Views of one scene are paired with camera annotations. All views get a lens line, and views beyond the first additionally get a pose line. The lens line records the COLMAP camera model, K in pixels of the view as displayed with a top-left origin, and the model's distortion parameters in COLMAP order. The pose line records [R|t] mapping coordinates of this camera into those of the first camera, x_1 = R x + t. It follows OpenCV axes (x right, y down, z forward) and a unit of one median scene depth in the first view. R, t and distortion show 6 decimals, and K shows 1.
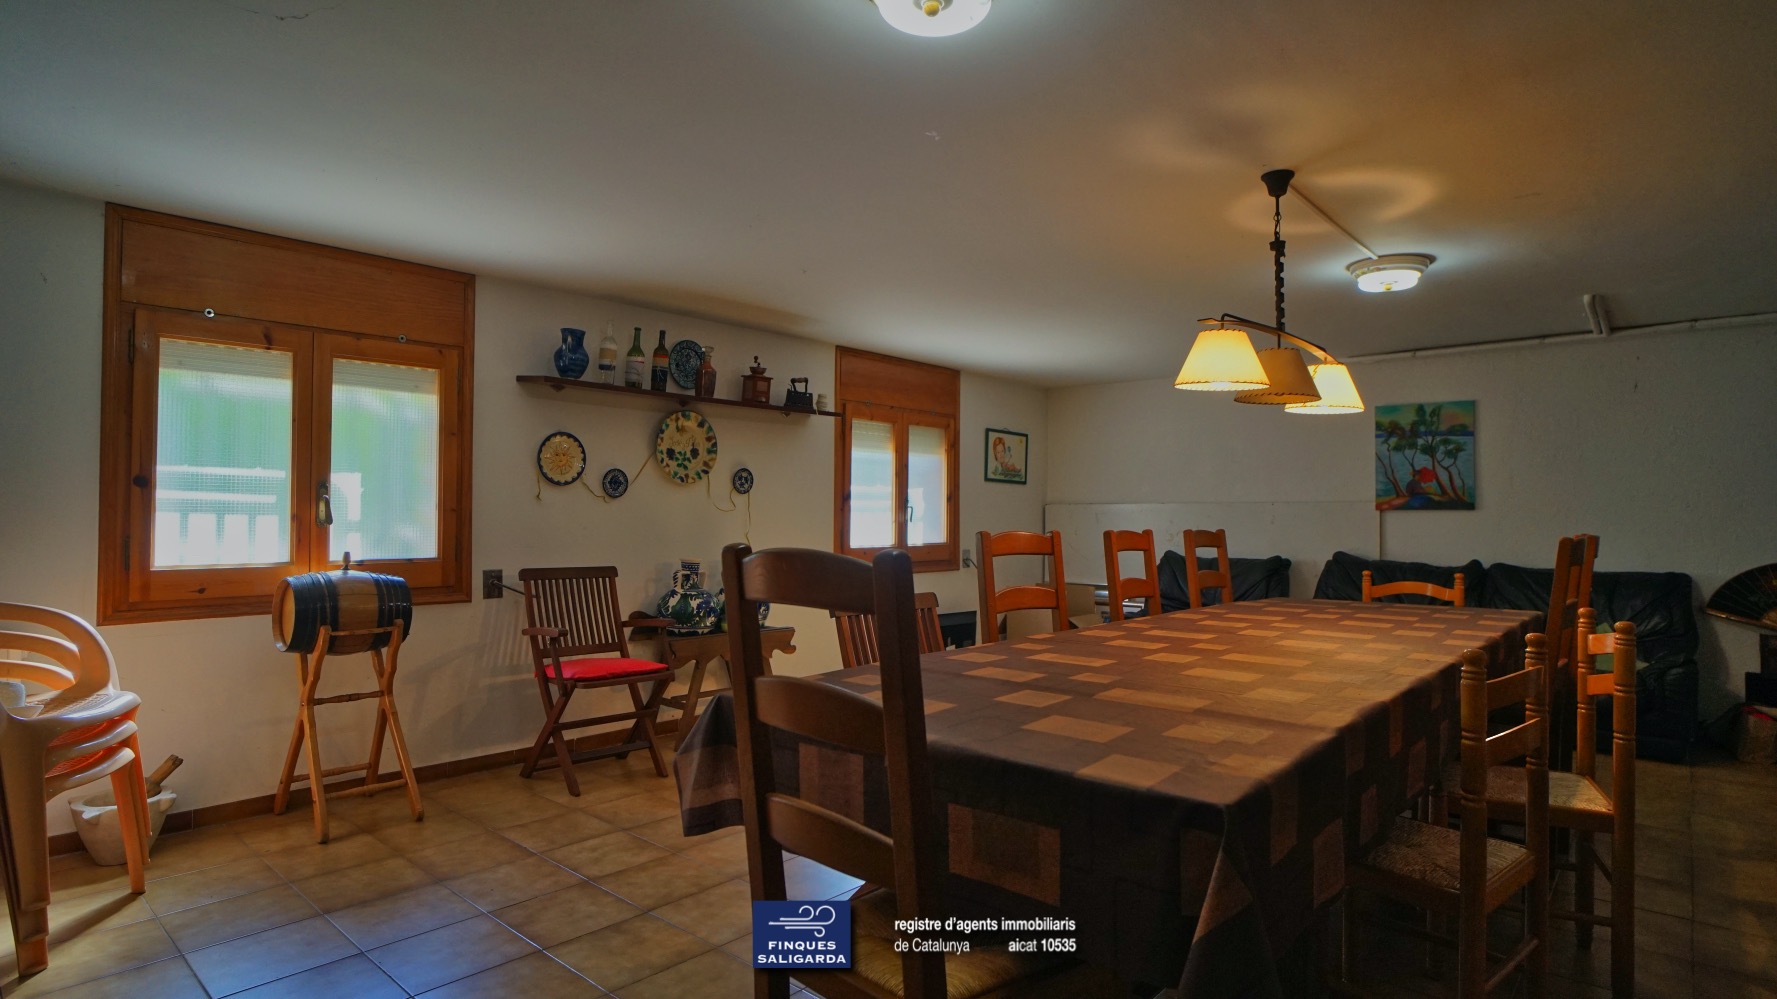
lens RADIAL K [[905.0, 0, 885.7], [0, 905.0, 476.7], [0, 0, 1]] dist [-0.068008, -0.000476]
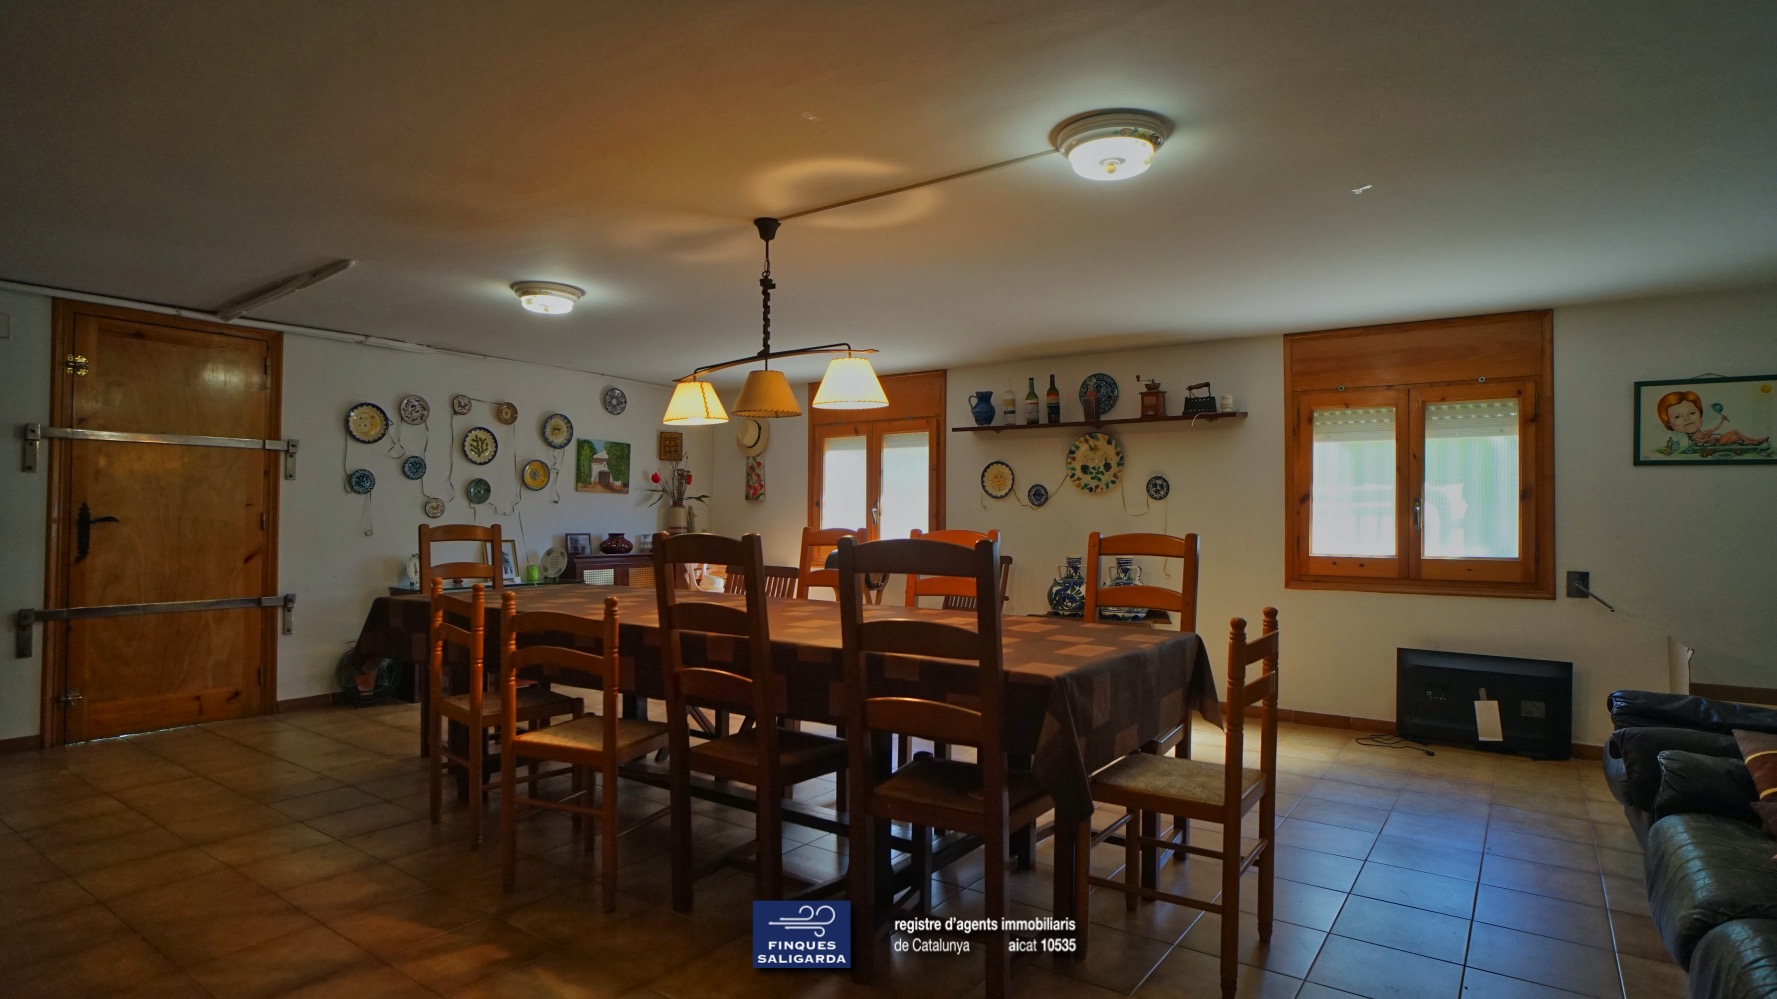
lens RADIAL K [[905.0, 0, 885.7], [0, 905.0, 476.7], [0, 0, 1]] dist [-0.068008, -0.000476]
pose [[0.098621, -0.046435, -0.994041, 0.948903], [0.037437, 0.998377, -0.042923, 0.027195], [0.994421, -0.032981, 0.100199, 0.596687]]
